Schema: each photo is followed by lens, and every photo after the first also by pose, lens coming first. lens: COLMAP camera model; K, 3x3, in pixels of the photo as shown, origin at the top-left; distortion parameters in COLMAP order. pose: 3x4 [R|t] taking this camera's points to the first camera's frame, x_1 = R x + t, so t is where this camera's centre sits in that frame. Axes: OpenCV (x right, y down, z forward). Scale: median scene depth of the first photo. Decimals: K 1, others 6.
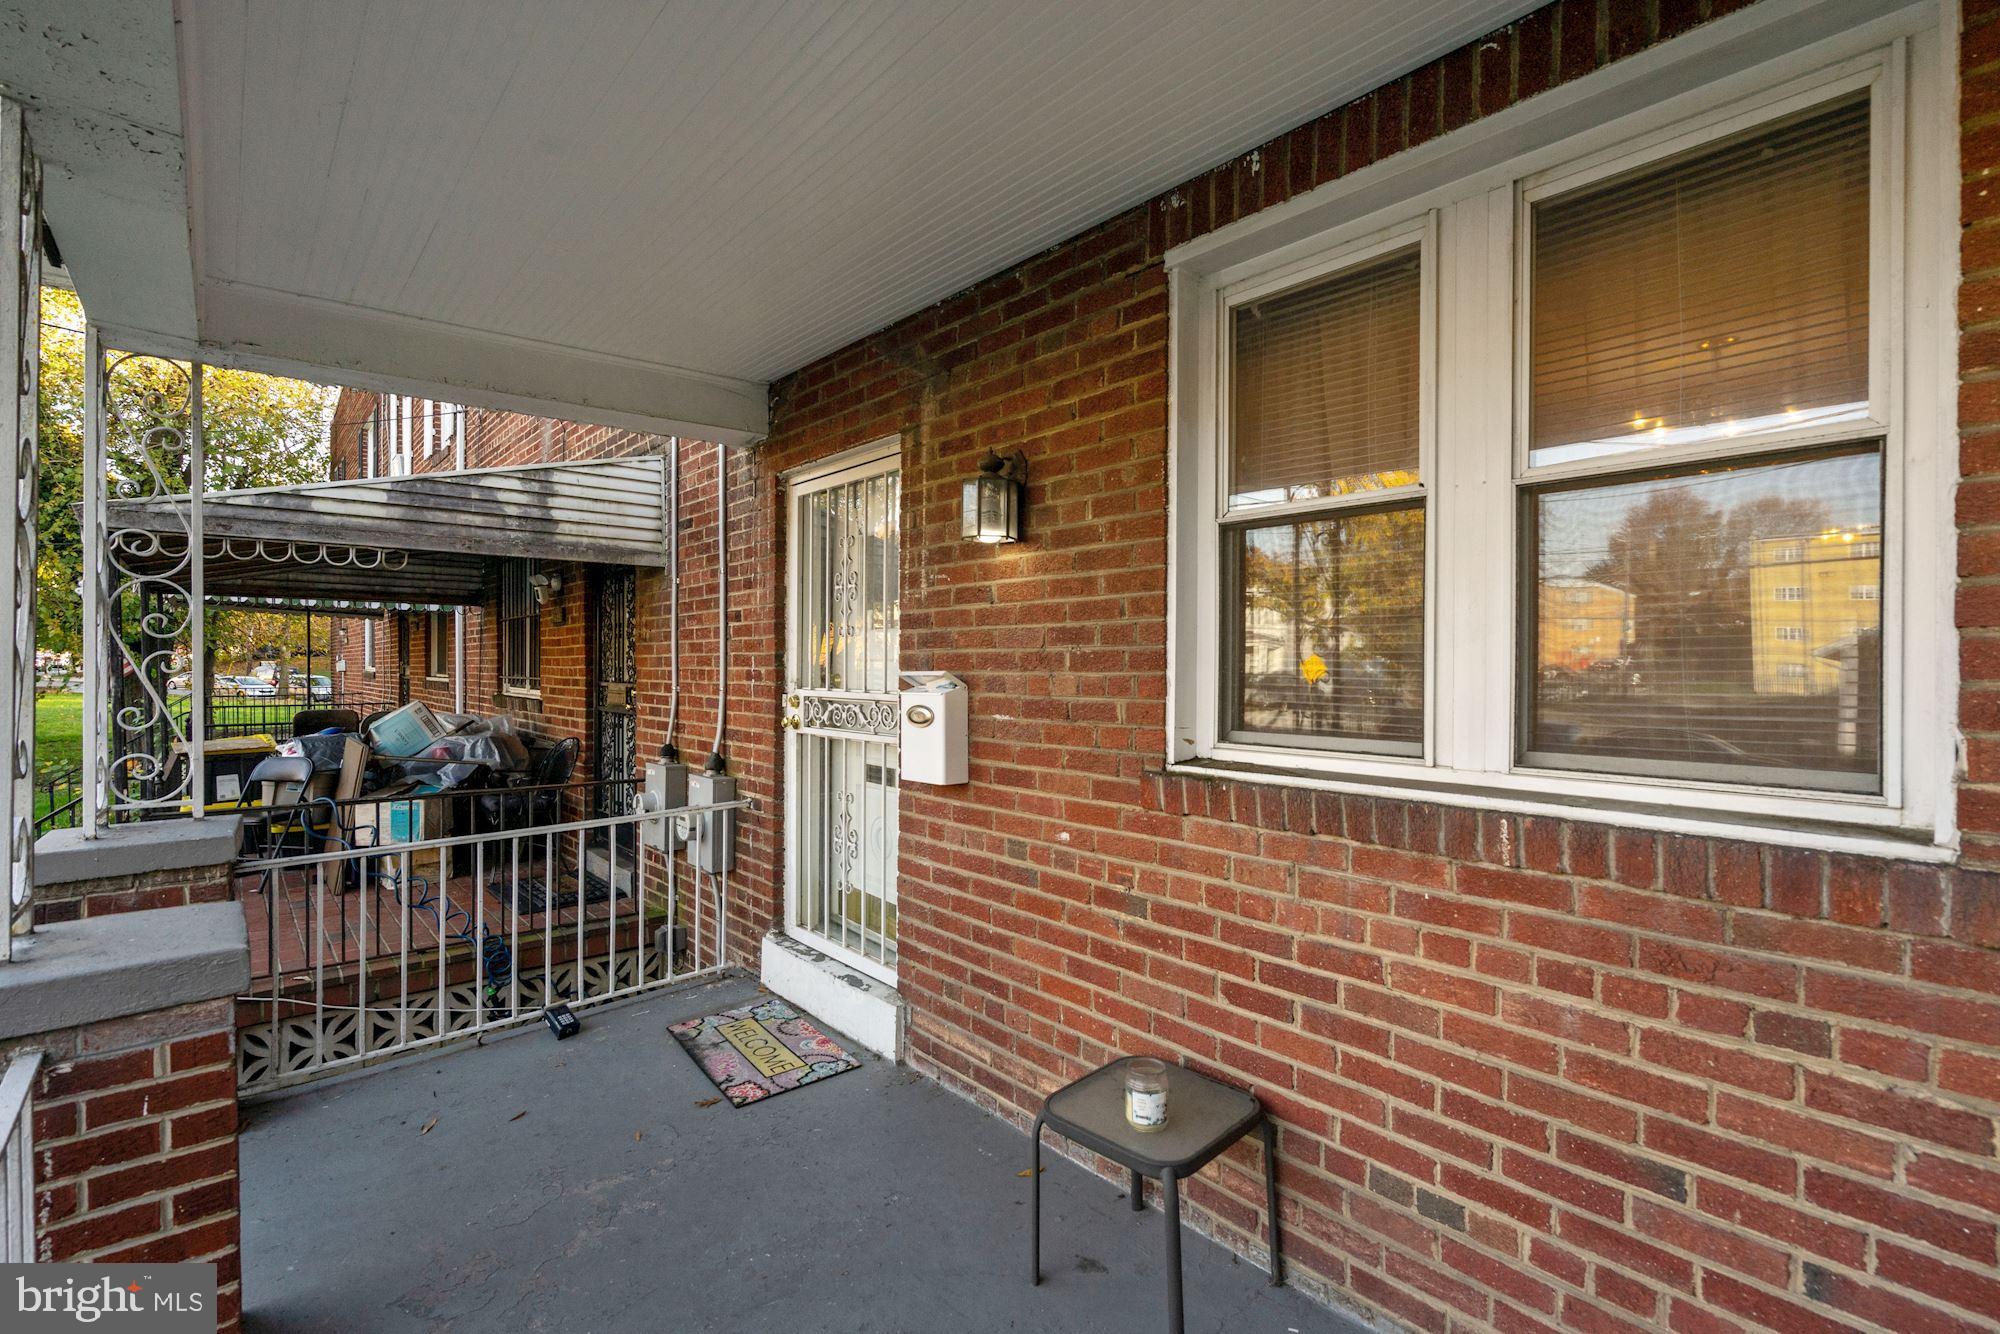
lens RADIAL K [[921.7, 0, 989.1], [0, 921.7, 666.4], [0, 0, 1]] dist [0.002406, 0.001955]
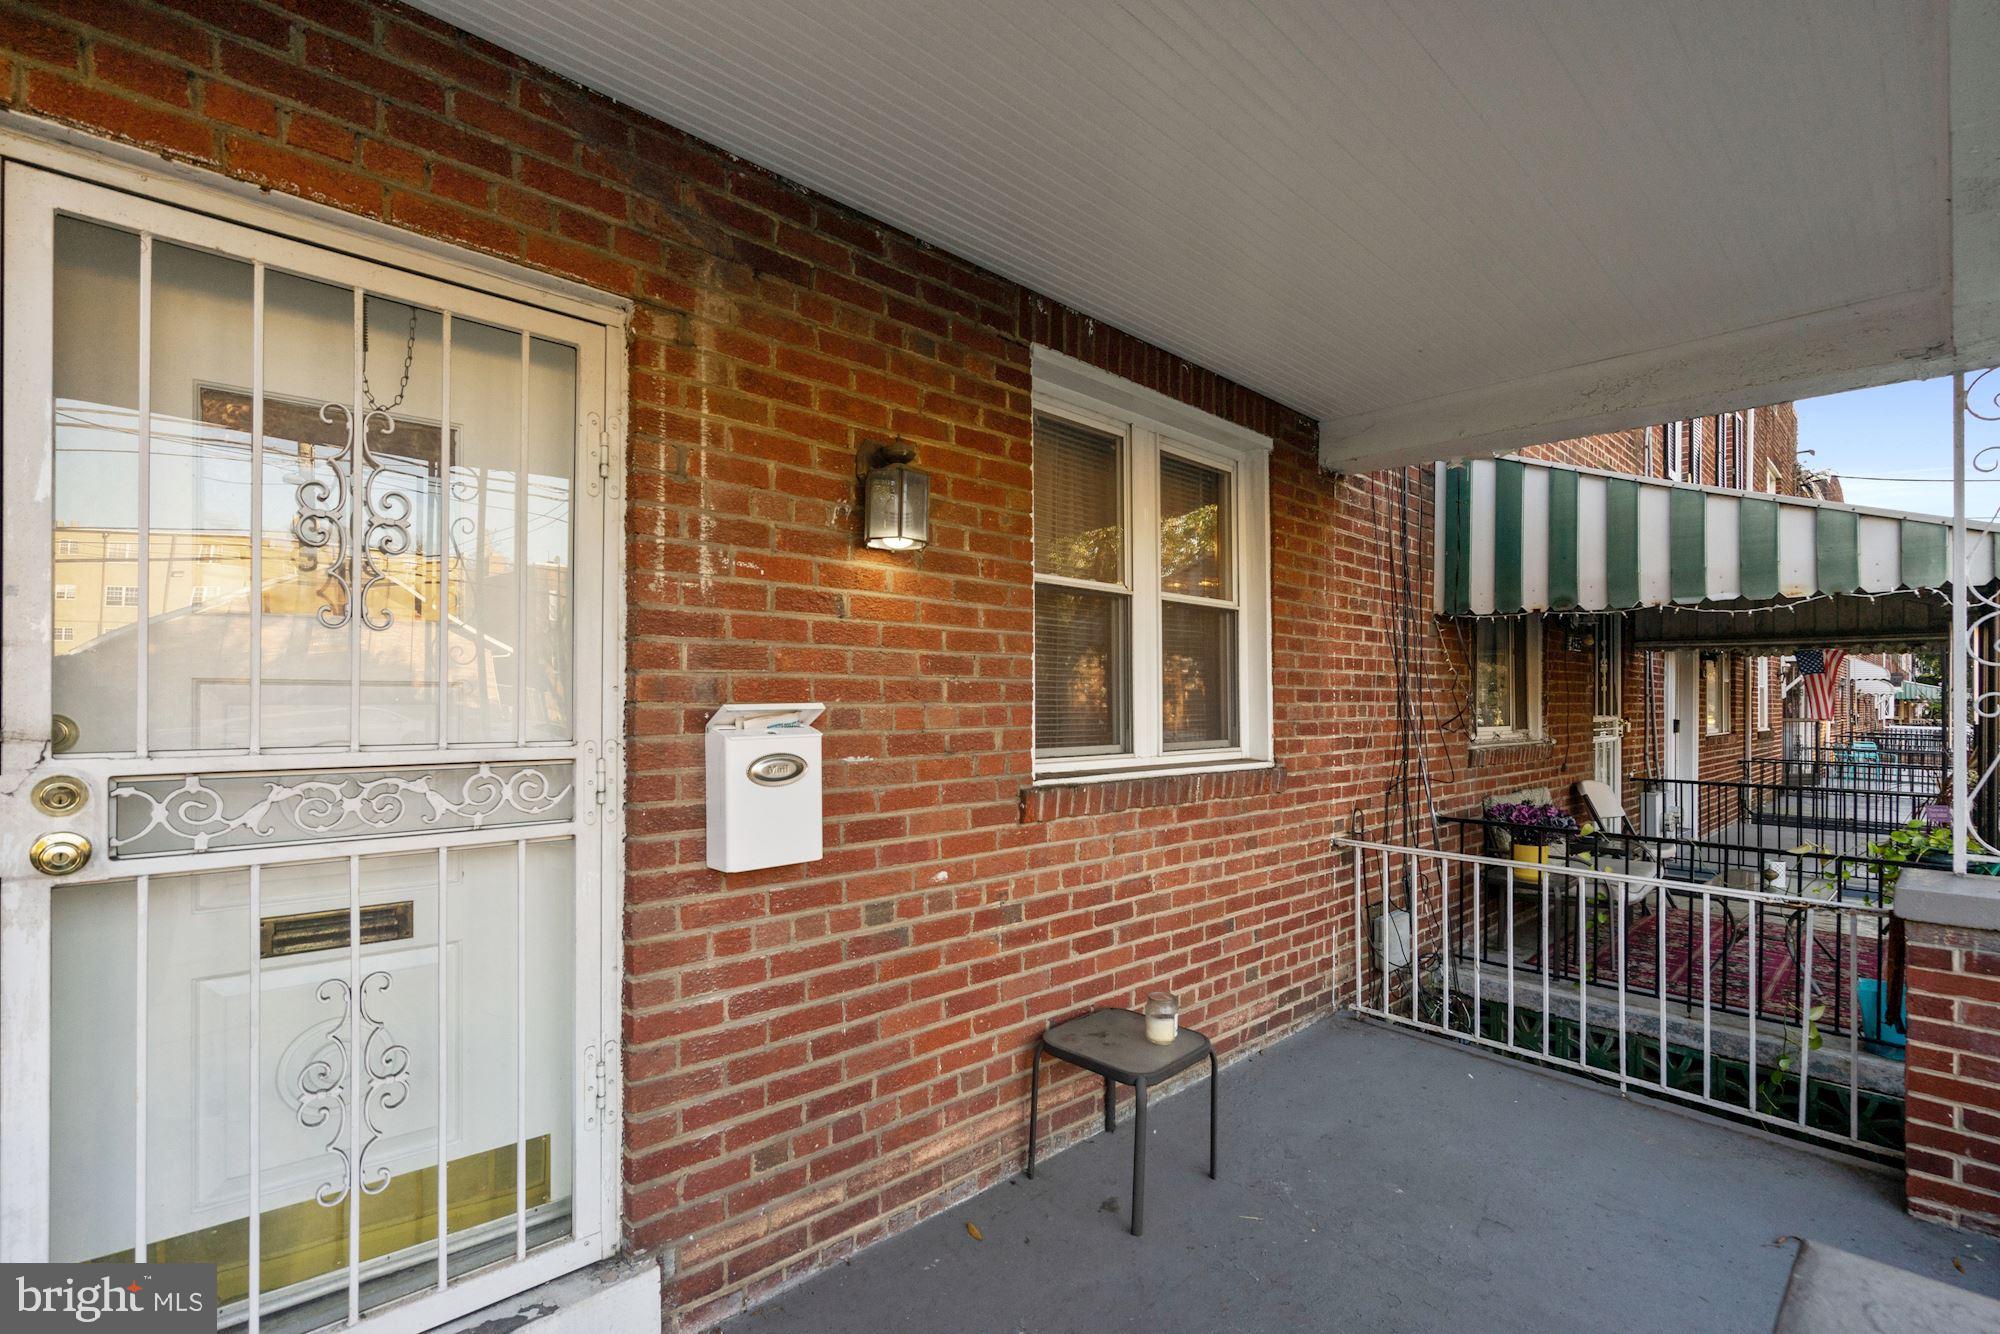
lens RADIAL K [[921.7, 0, 989.1], [0, 921.7, 696.8], [0, 0, 1]] dist [0.002406, 0.001955]
pose [[-0.056531, 0.001397, 0.998400, -0.893237], [-0.002186, 0.999996, -0.001523, 0.000939], [-0.998398, -0.002269, -0.056528, 1.031598]]
